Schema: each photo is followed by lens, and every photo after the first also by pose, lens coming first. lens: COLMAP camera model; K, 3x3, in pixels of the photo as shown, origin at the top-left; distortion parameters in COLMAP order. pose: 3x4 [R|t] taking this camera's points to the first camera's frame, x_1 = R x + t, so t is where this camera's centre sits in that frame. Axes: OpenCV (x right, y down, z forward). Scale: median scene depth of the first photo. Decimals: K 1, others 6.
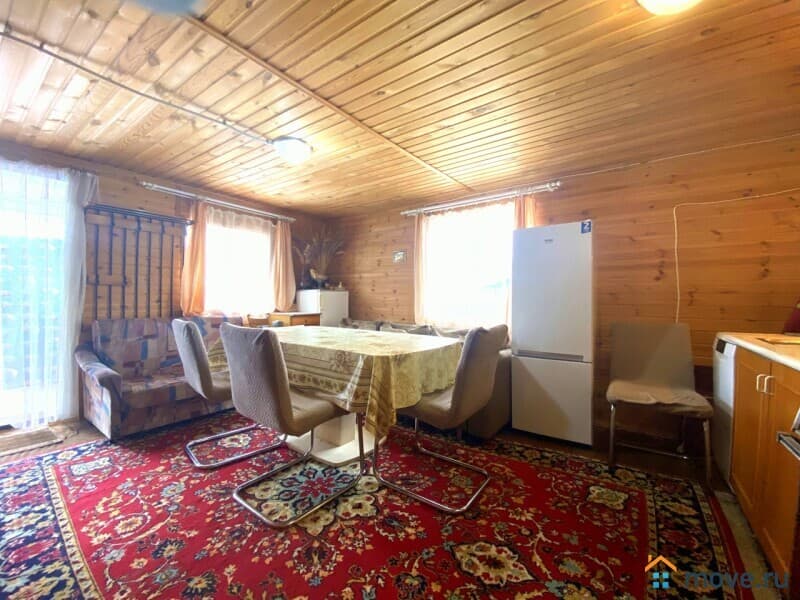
lens RADIAL K [[324.3, 0, 398.9], [0, 324.3, 298.2], [0, 0, 1]] dist [0.009926, -0.016318]
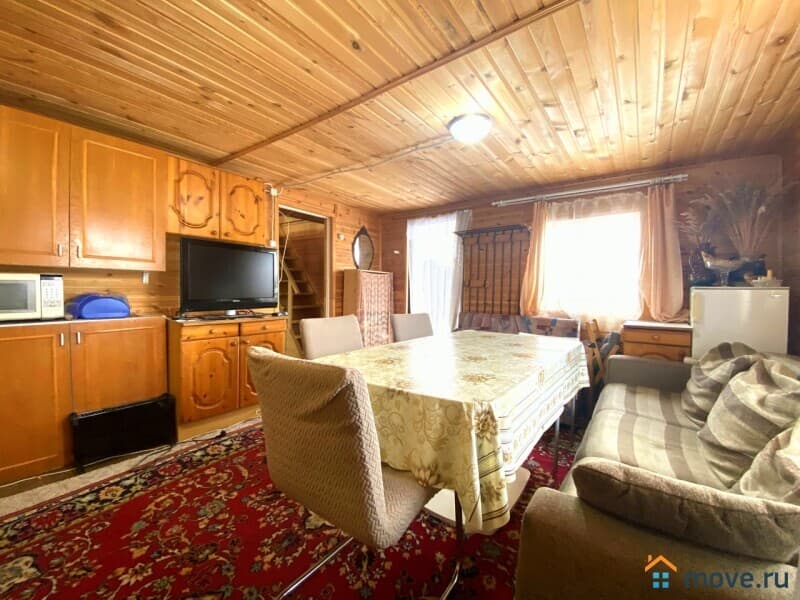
lens RADIAL K [[324.3, 0, 398.9], [0, 324.3, 298.2], [0, 0, 1]] dist [0.009926, -0.016318]
pose [[-0.011129, 0.011088, -0.999877, 0.754891], [-0.012566, 0.999858, 0.011228, -0.012086], [0.999859, 0.012690, -0.010988, 1.118919]]
